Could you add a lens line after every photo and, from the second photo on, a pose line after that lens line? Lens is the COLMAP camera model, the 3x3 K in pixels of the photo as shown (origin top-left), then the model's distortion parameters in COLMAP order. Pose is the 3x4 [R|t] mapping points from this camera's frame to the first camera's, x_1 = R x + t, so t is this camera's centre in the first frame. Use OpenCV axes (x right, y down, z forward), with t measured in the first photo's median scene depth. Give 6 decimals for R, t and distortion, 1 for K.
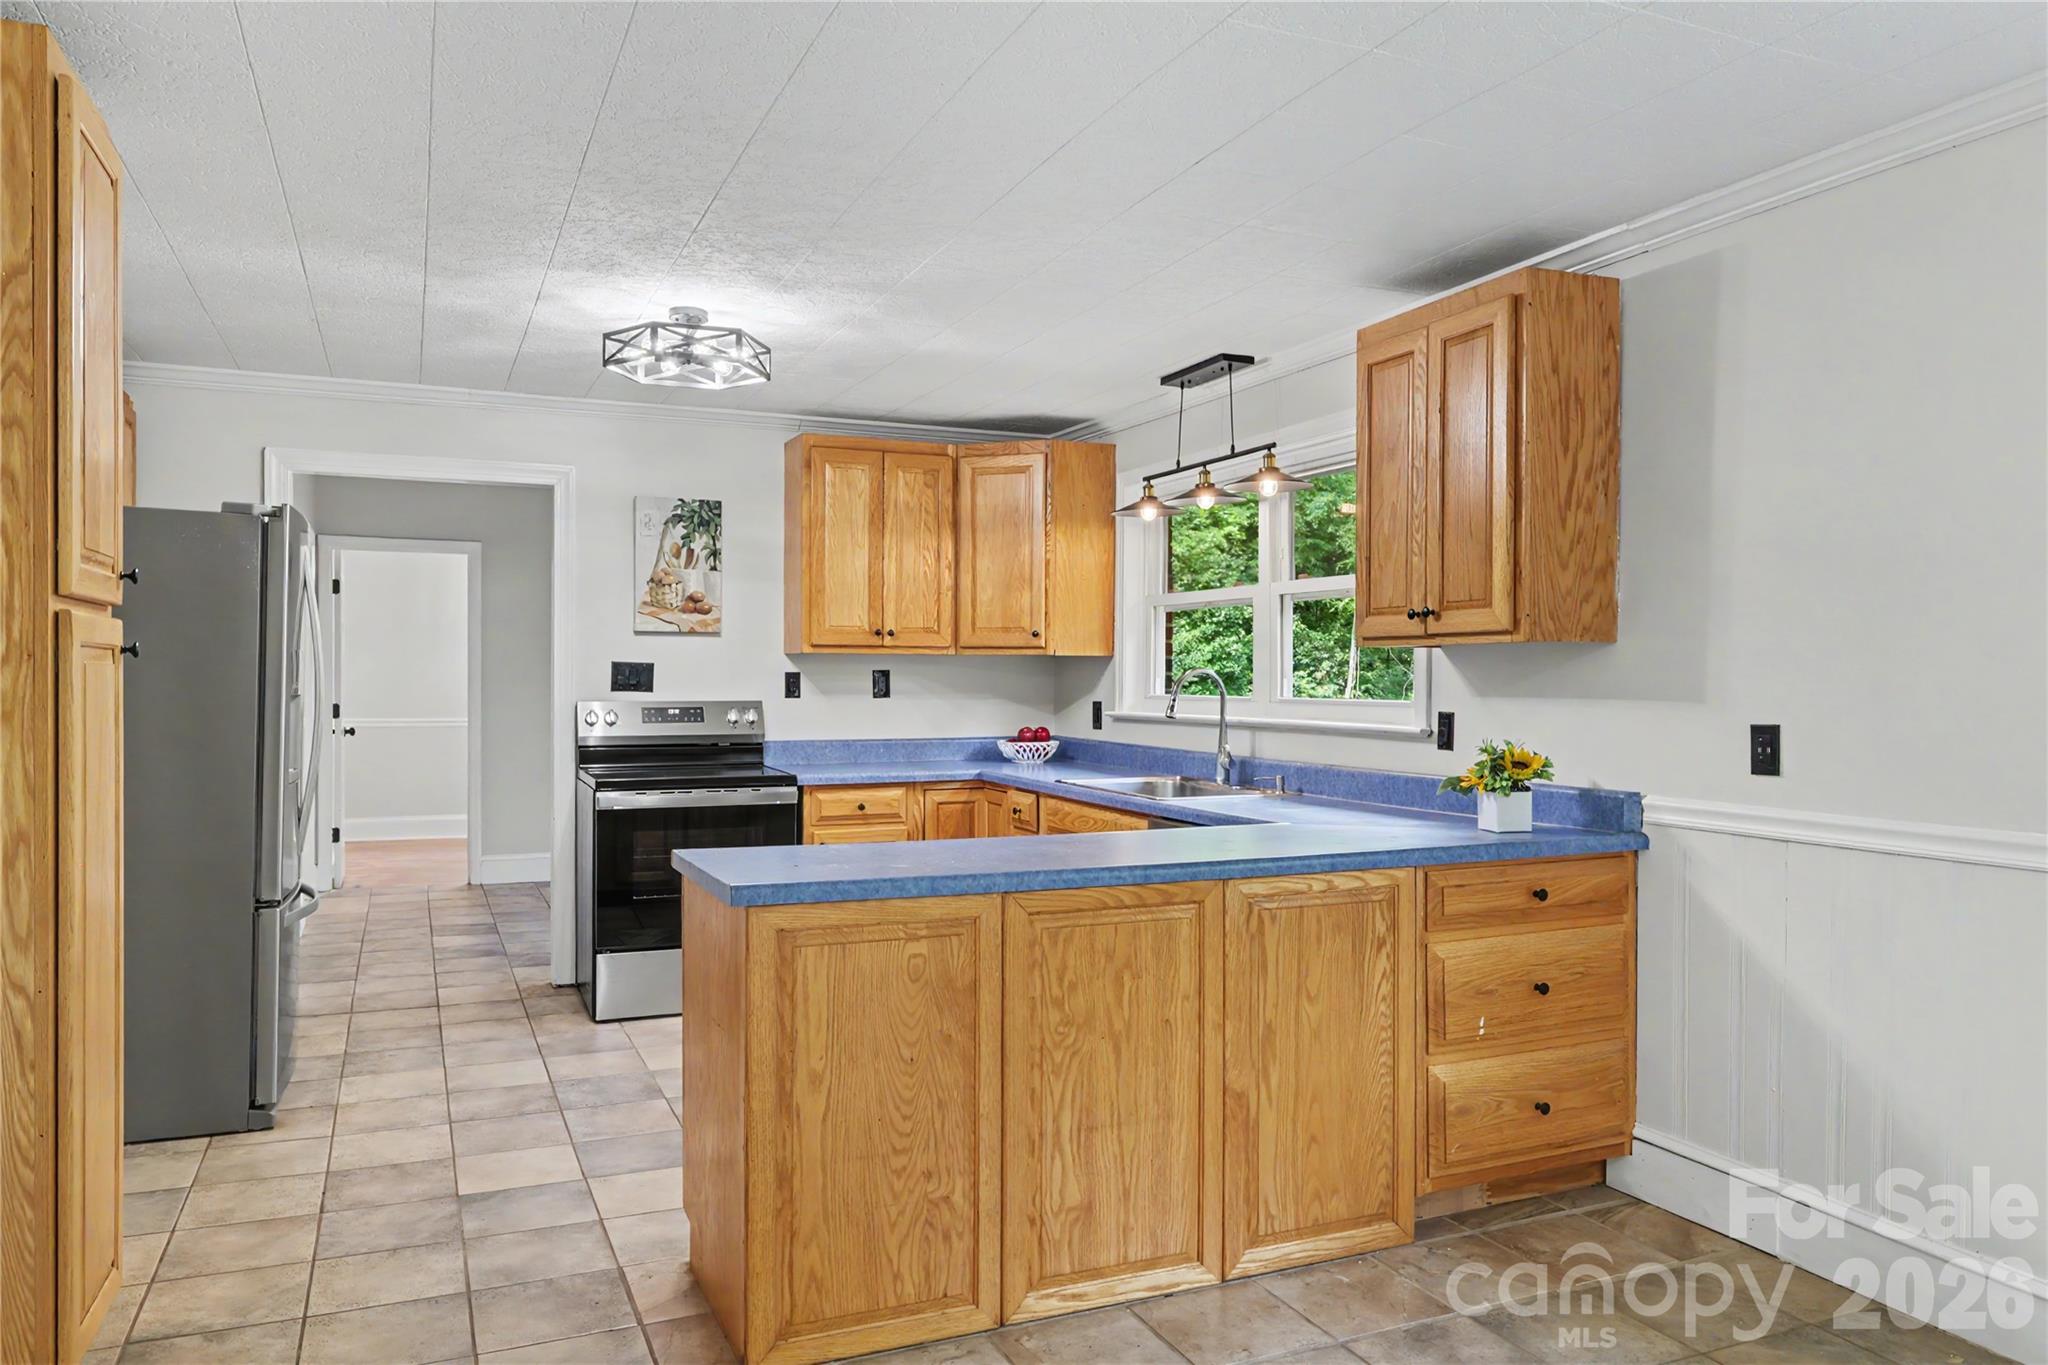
lens RADIAL K [[1404.6, 0, 1031.7], [0, 1404.6, 693.6], [0, 0, 1]] dist [-0.001681, 0.005920]
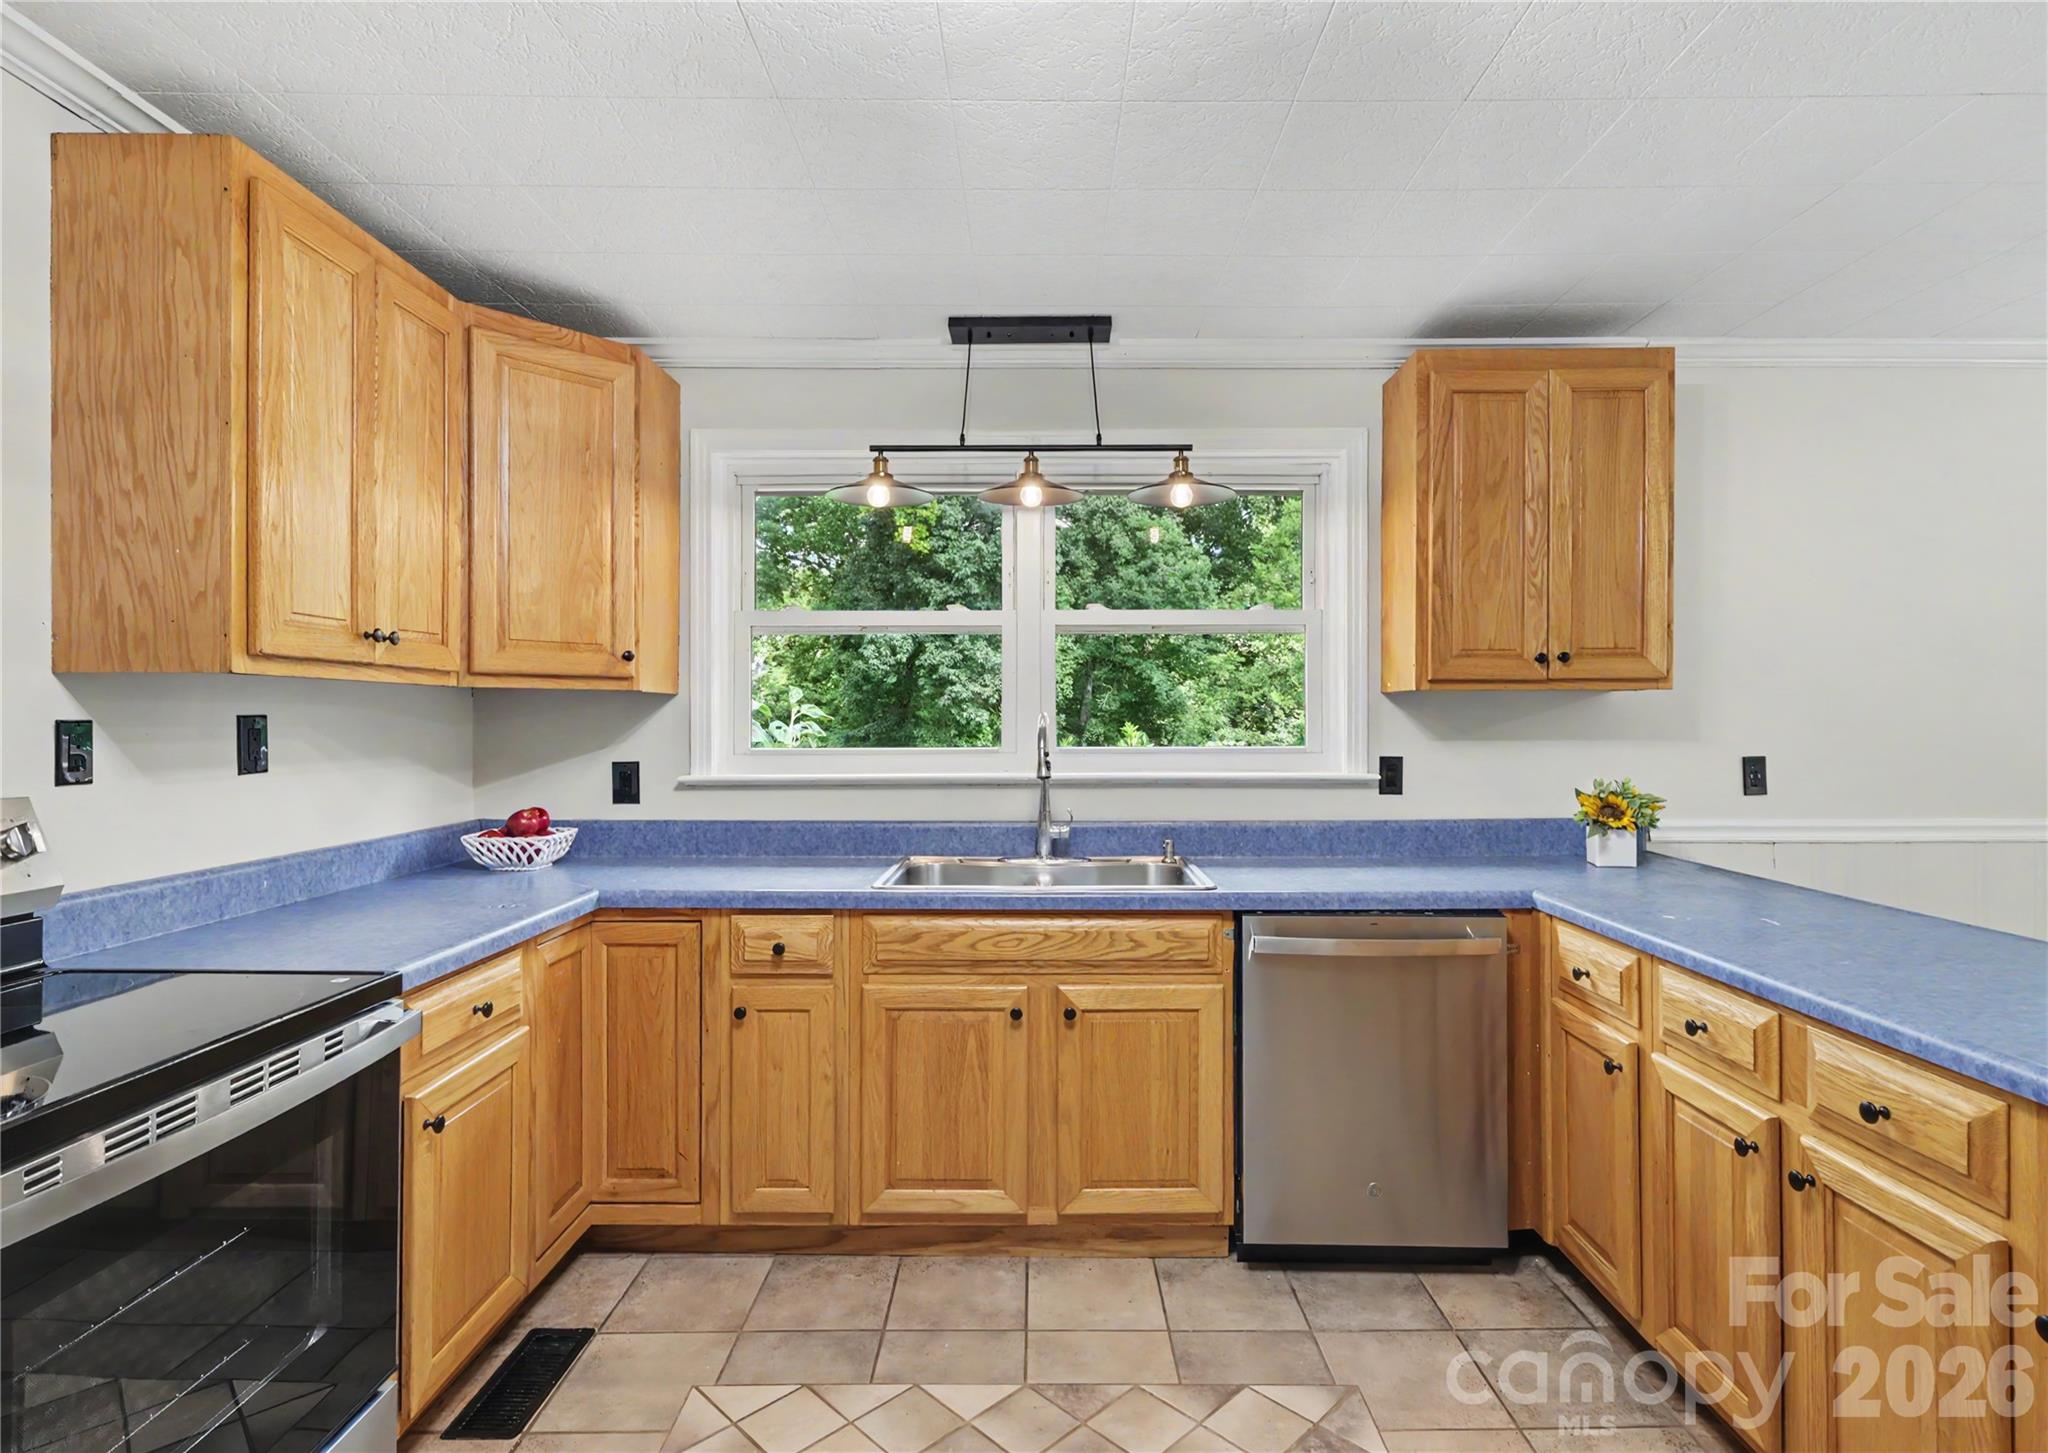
lens RADIAL K [[1027.1, 0, 1039.3], [0, 1027.1, 724.4], [0, 0, 1]] dist [-0.000936, -0.002773]
pose [[0.402793, -0.008318, 0.915253, -0.501589], [0.015035, 0.999884, 0.002471, -0.016393], [-0.915168, 0.012765, 0.402871, 0.980573]]
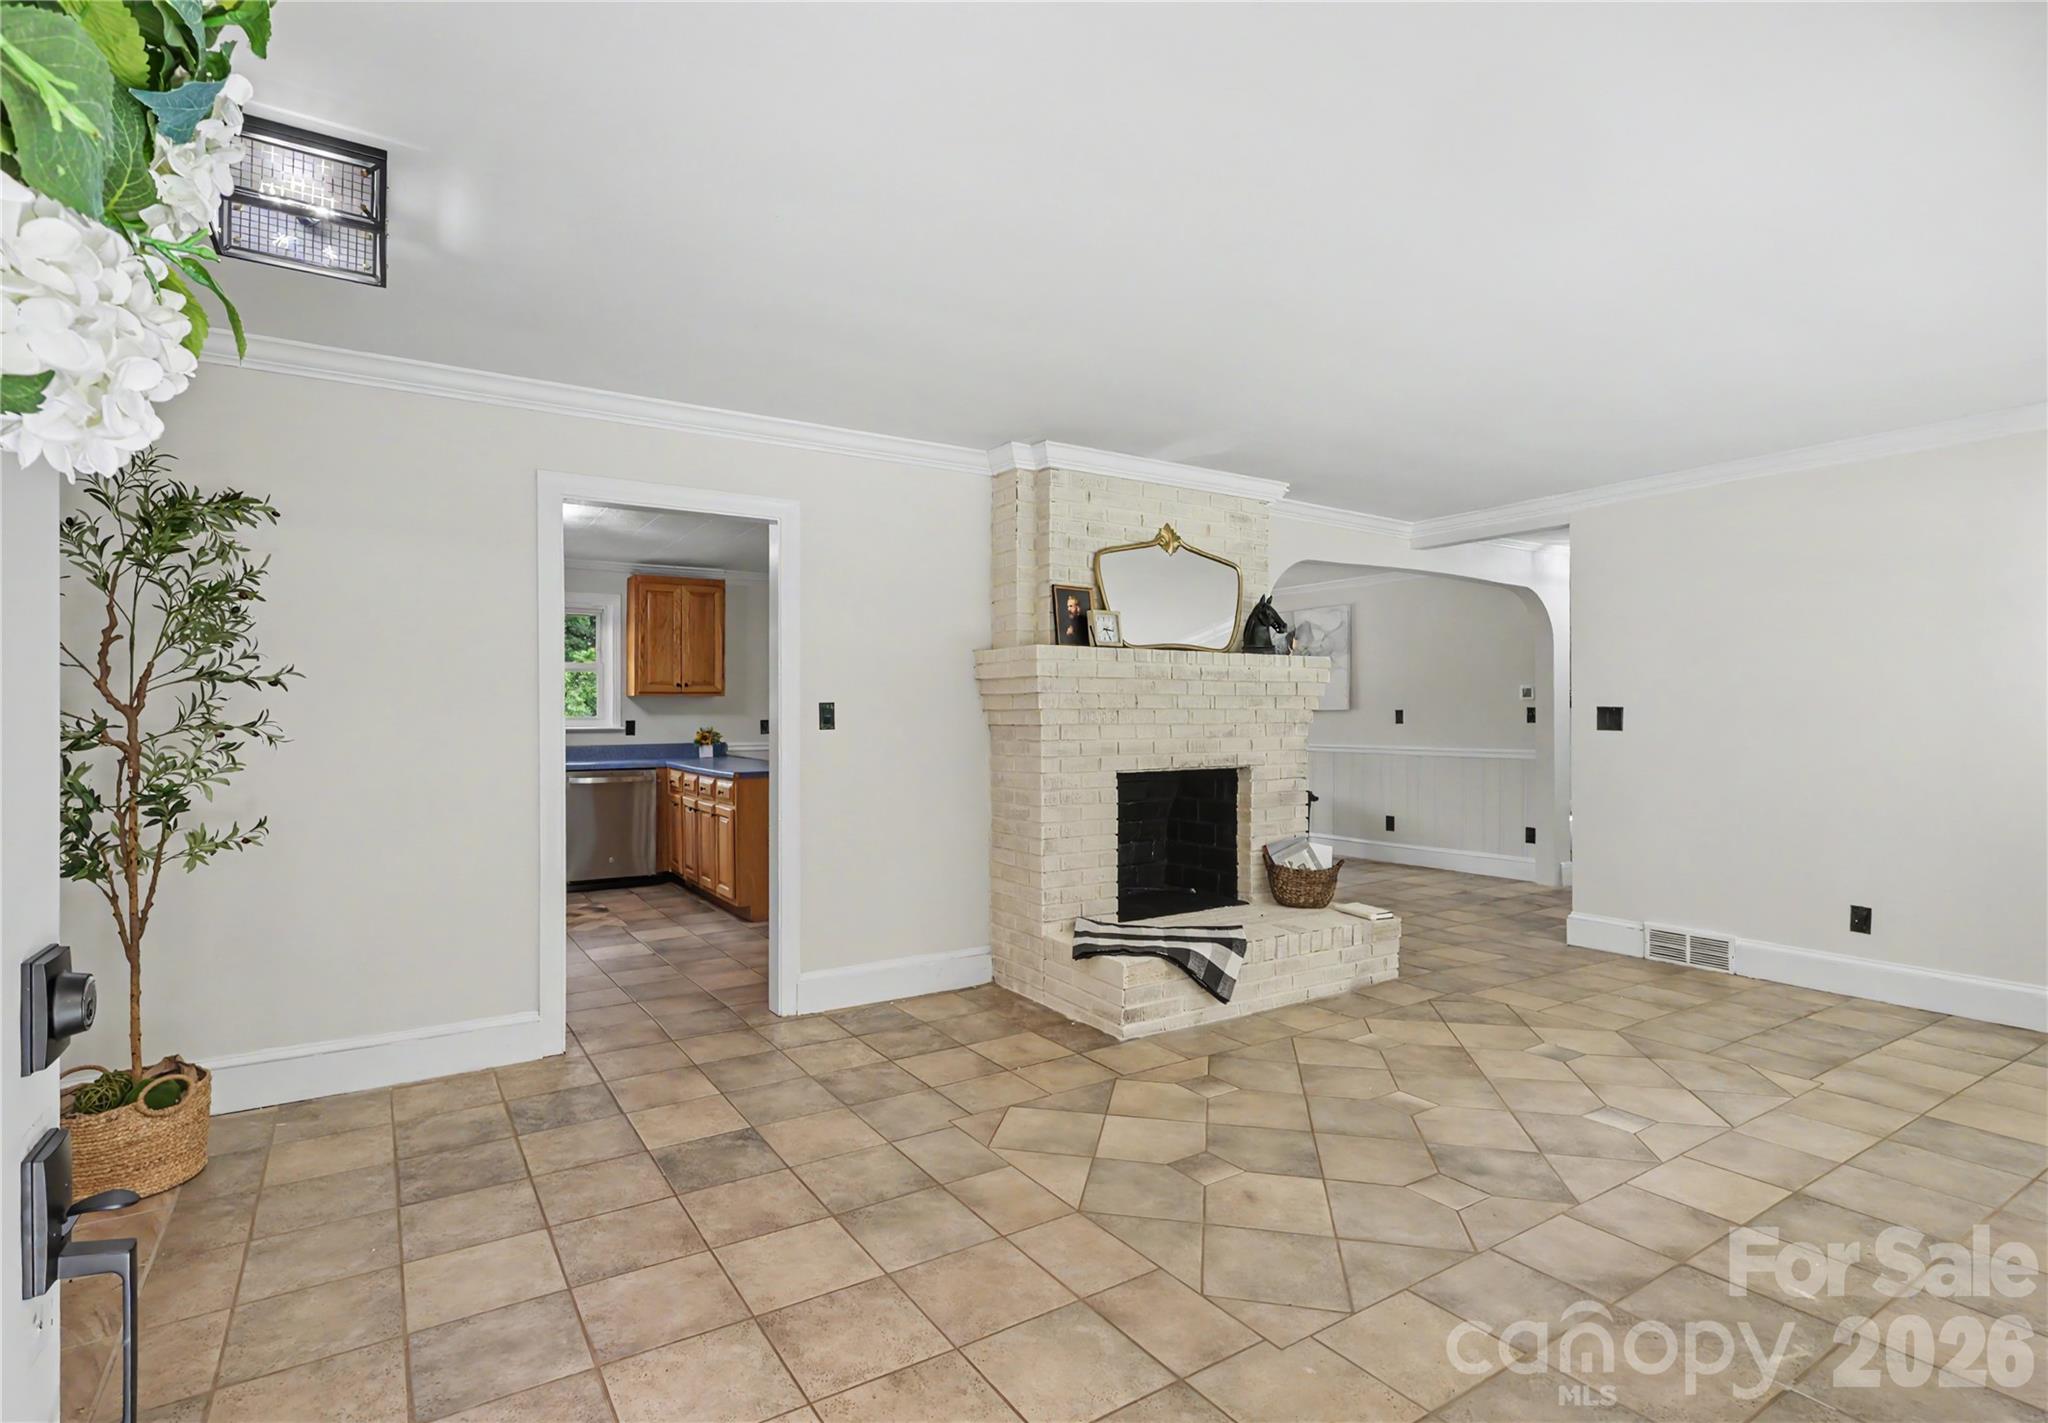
lens RADIAL K [[992.8, 0, 989.3], [0, 992.8, 710.3], [0, 0, 1]] dist [-0.003847, -0.001430]
pose [[-0.142022, -0.001859, 0.989862, -1.711330], [0.012042, 0.999921, 0.003606, -0.005070], [-0.989790, 0.012432, -0.141988, 0.630813]]
